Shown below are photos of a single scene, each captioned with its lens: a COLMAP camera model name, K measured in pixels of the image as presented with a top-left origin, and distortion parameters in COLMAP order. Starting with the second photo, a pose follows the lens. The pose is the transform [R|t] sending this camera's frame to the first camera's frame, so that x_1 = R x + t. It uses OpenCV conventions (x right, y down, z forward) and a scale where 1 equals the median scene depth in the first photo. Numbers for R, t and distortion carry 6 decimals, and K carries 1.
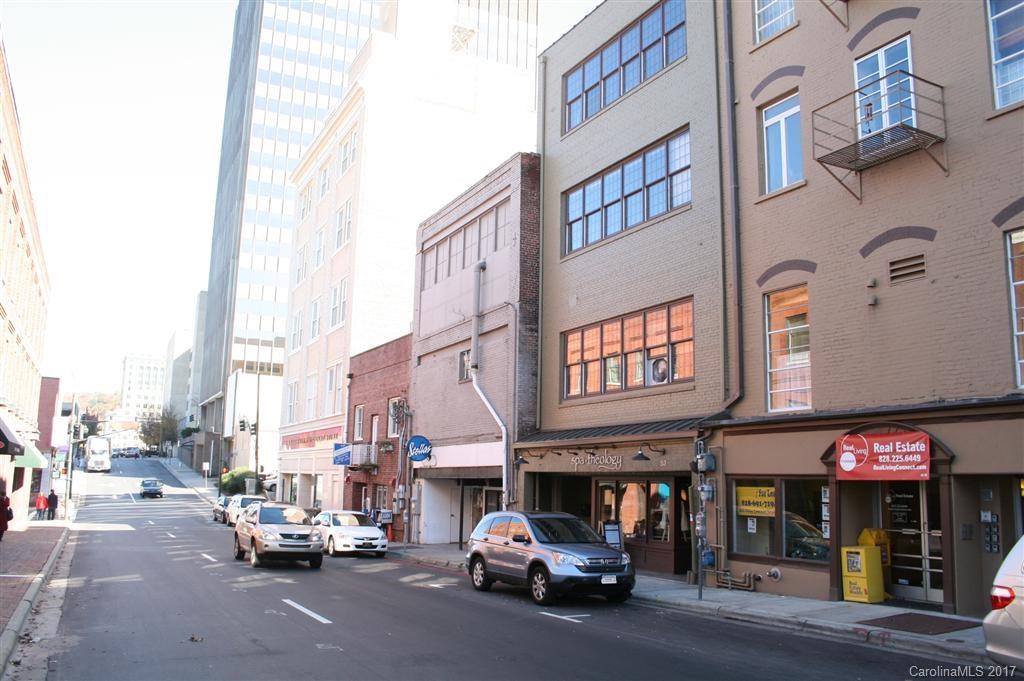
lens RADIAL K [[837.6, 0, 503.6], [0, 837.6, 349.9], [0, 0, 1]] dist [-0.164750, 0.145774]
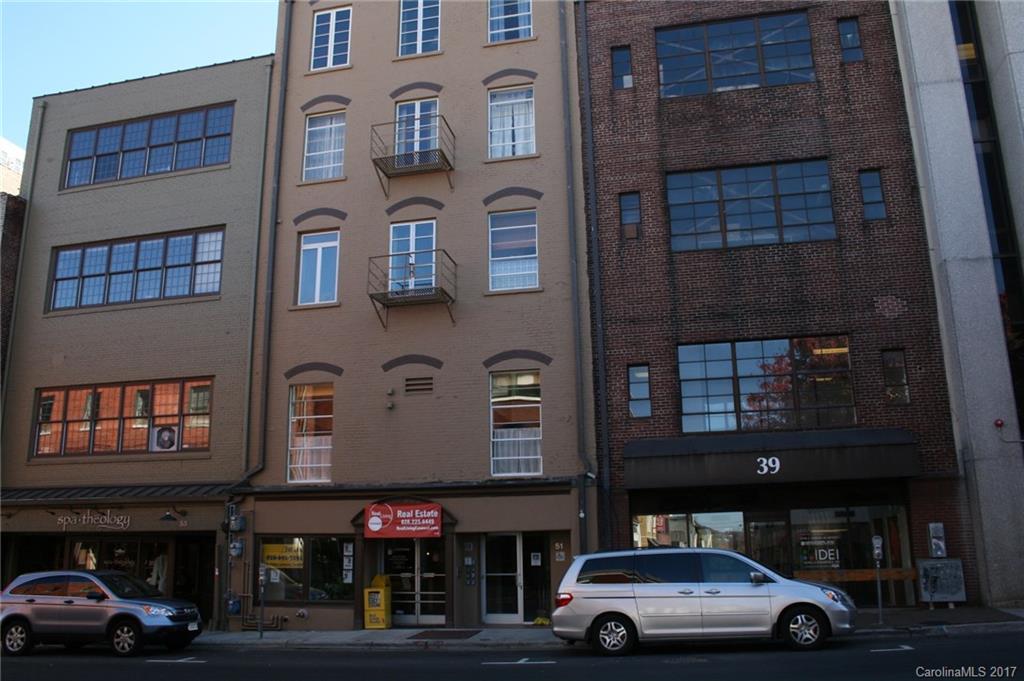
lens RADIAL K [[837.6, 0, 503.6], [0, 837.6, 349.9], [0, 0, 1]] dist [-0.164750, 0.145774]
pose [[0.657656, 0.143251, 0.739573, -0.430372], [-0.087122, 0.989629, -0.114213, -0.007971], [-0.748264, 0.010680, 0.663316, -0.058338]]
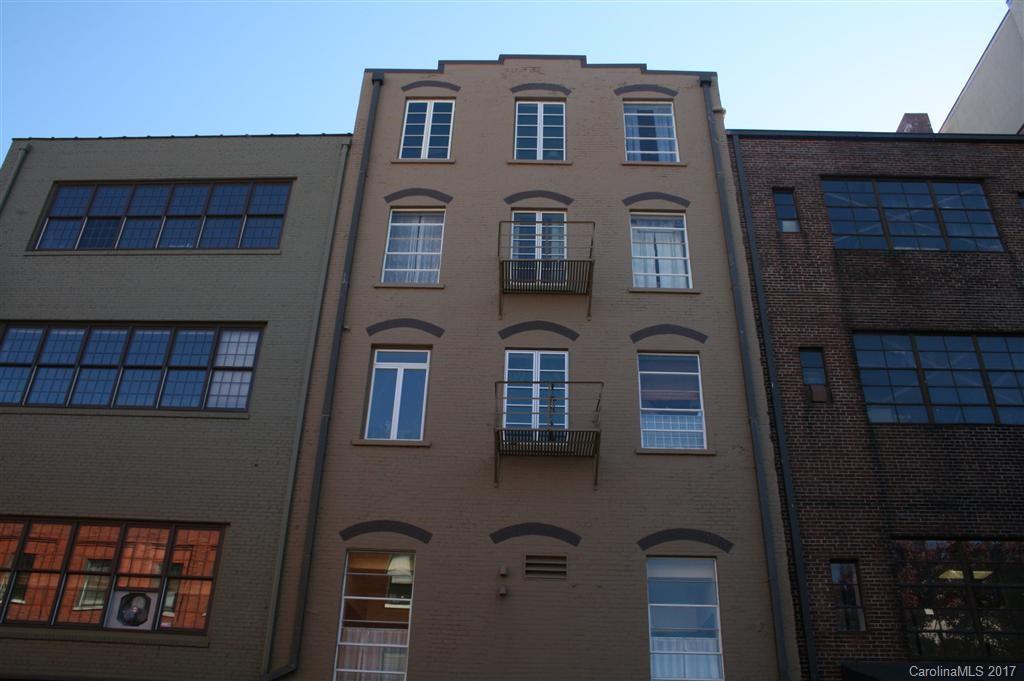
lens RADIAL K [[837.6, 0, 503.6], [0, 837.6, 349.9], [0, 0, 1]] dist [-0.164750, 0.145774]
pose [[0.493402, 0.418856, 0.762309, -0.370419], [-0.156224, 0.904839, -0.396055, 0.062692], [-0.855657, 0.076324, 0.511885, 0.450758]]
